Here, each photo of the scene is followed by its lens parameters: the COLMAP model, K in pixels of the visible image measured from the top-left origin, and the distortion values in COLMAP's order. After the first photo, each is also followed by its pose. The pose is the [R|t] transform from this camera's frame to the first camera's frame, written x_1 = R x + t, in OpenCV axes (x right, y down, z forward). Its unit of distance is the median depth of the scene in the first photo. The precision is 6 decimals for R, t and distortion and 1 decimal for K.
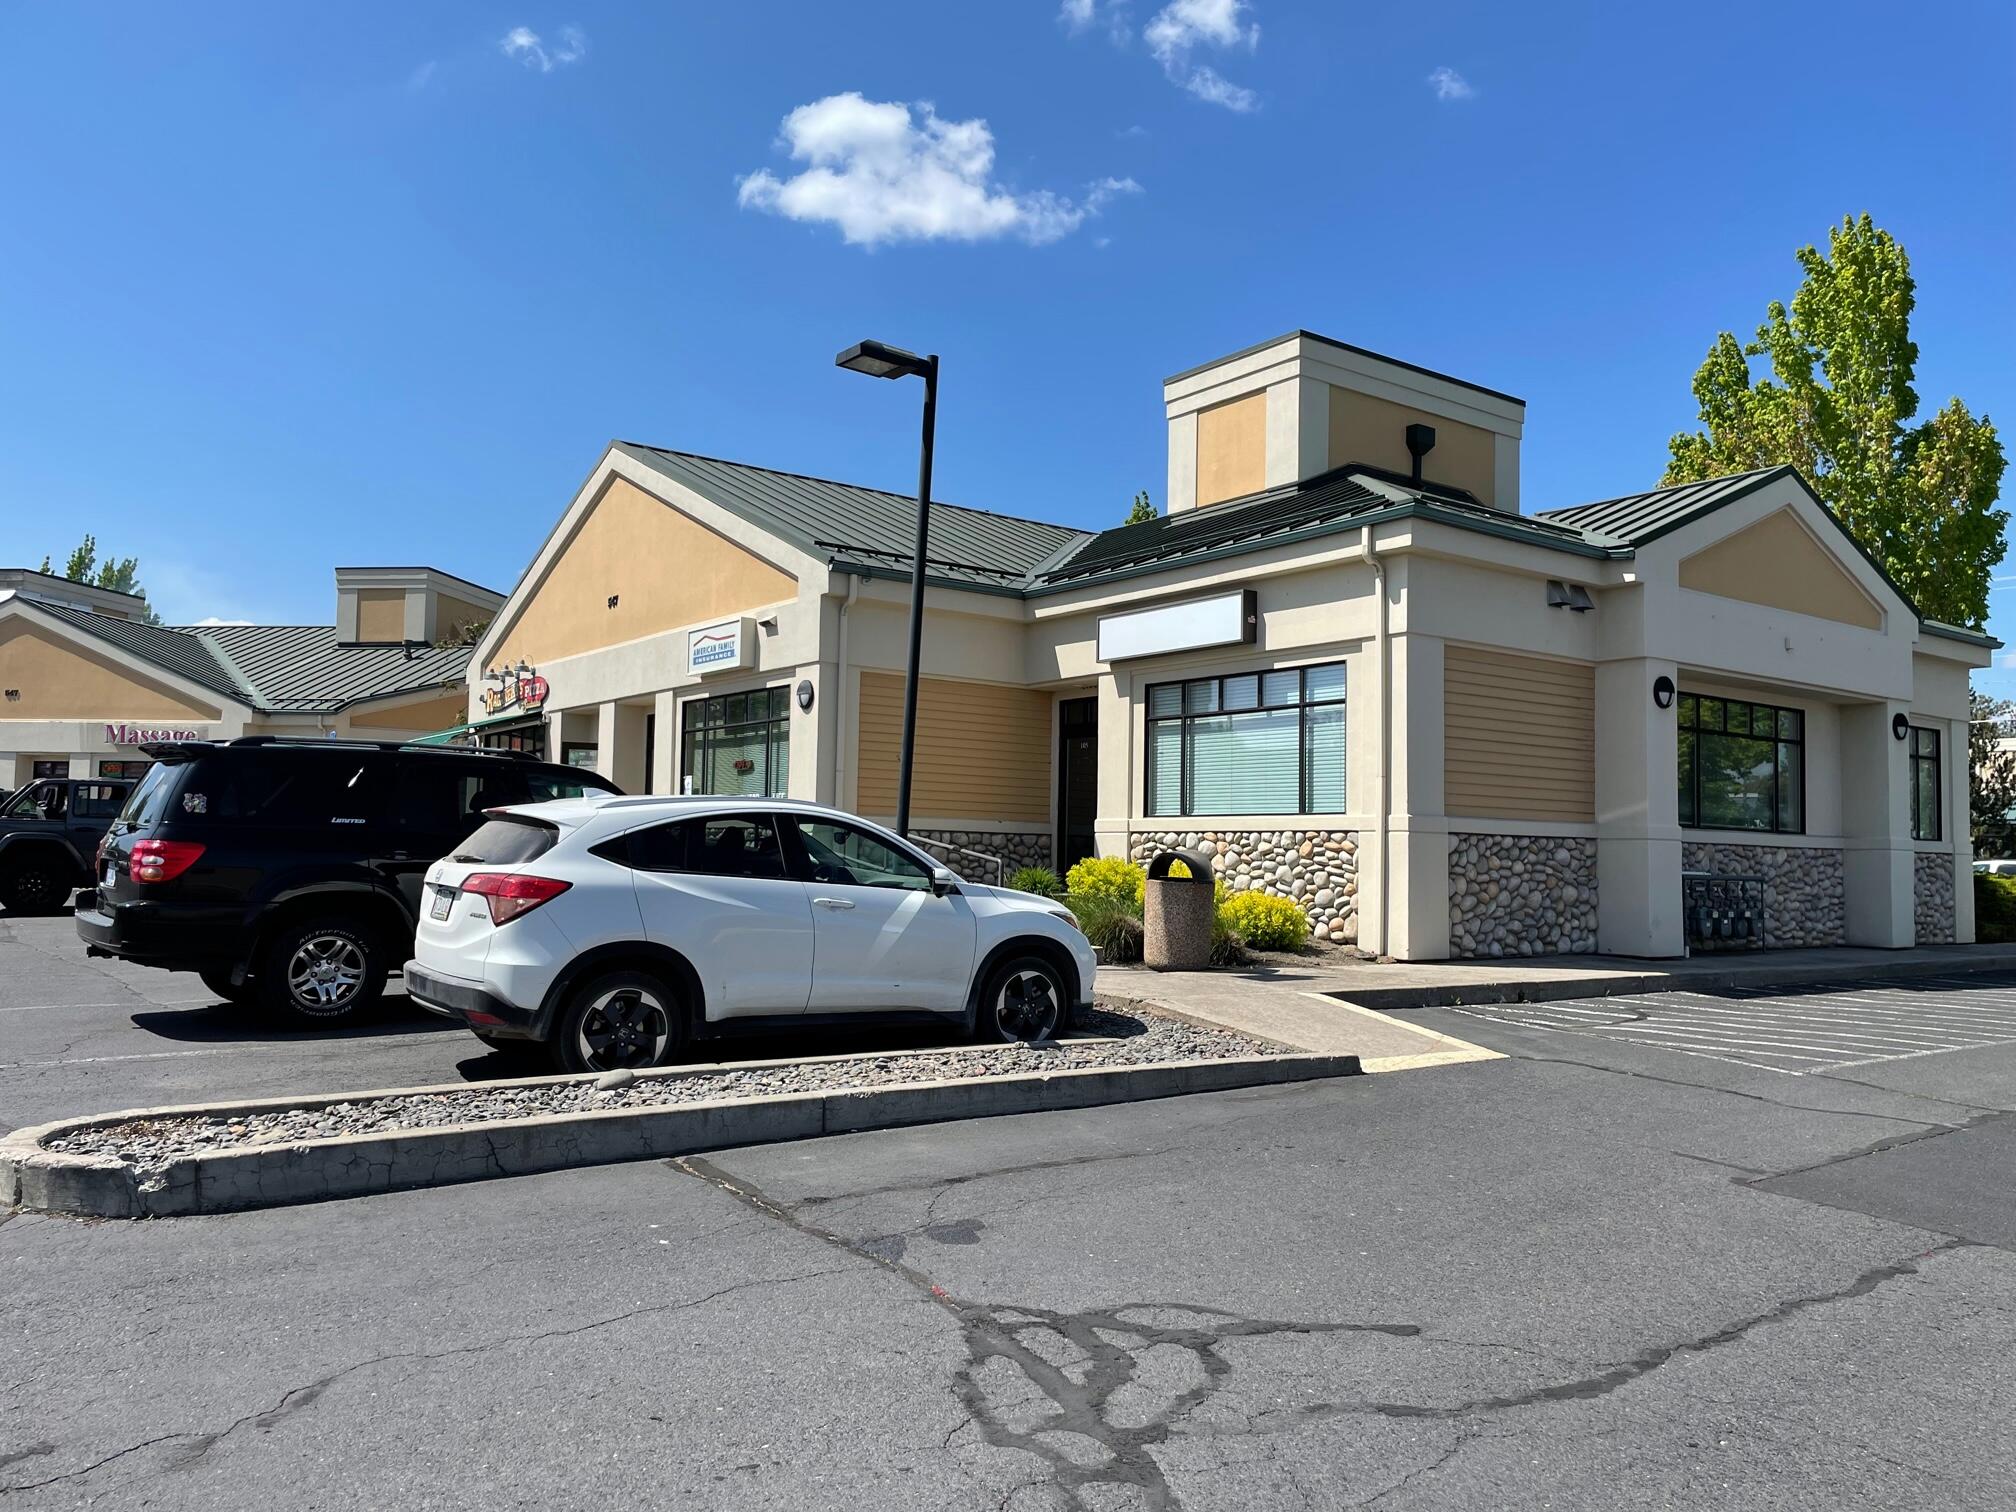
lens RADIAL K [[1517.1, 0, 1008.0], [0, 1517.1, 756.0], [0, 0, 1]] dist [0.049491, -0.003341]
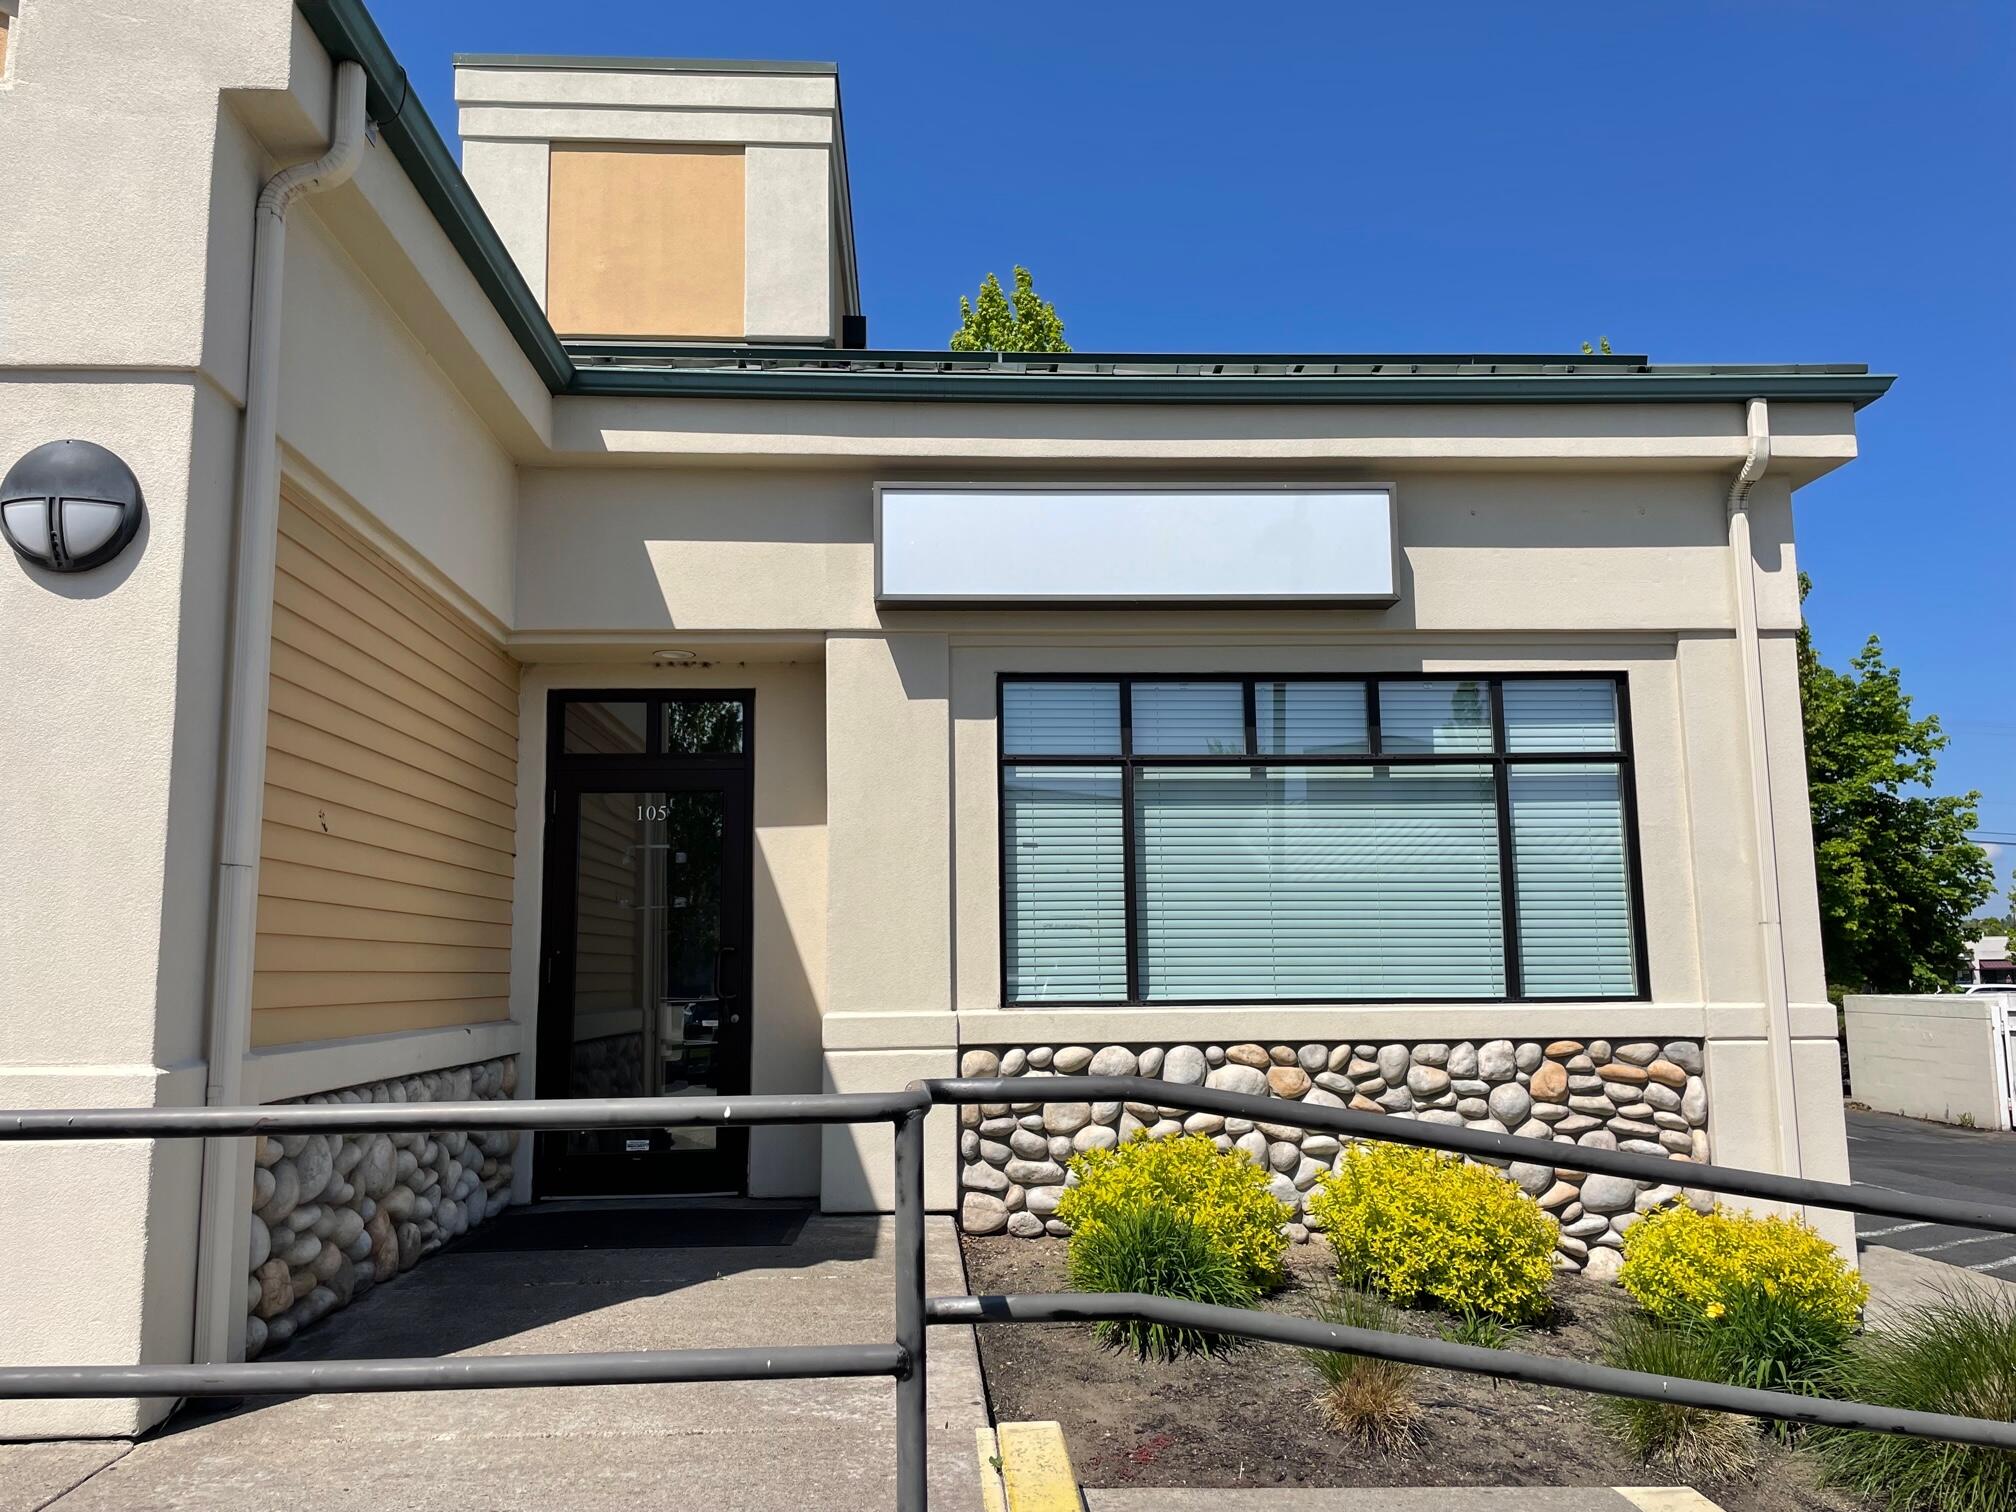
lens RADIAL K [[1603.6, 0, 1008.0], [0, 1603.6, 756.0], [0, 0, 1]] dist [0.046351, -0.001585]
pose [[0.551125, 0.100663, 0.828328, -0.283978], [-0.034635, 0.994601, -0.097825, 0.017862], [-0.833703, 0.025225, 0.551636, 0.840881]]
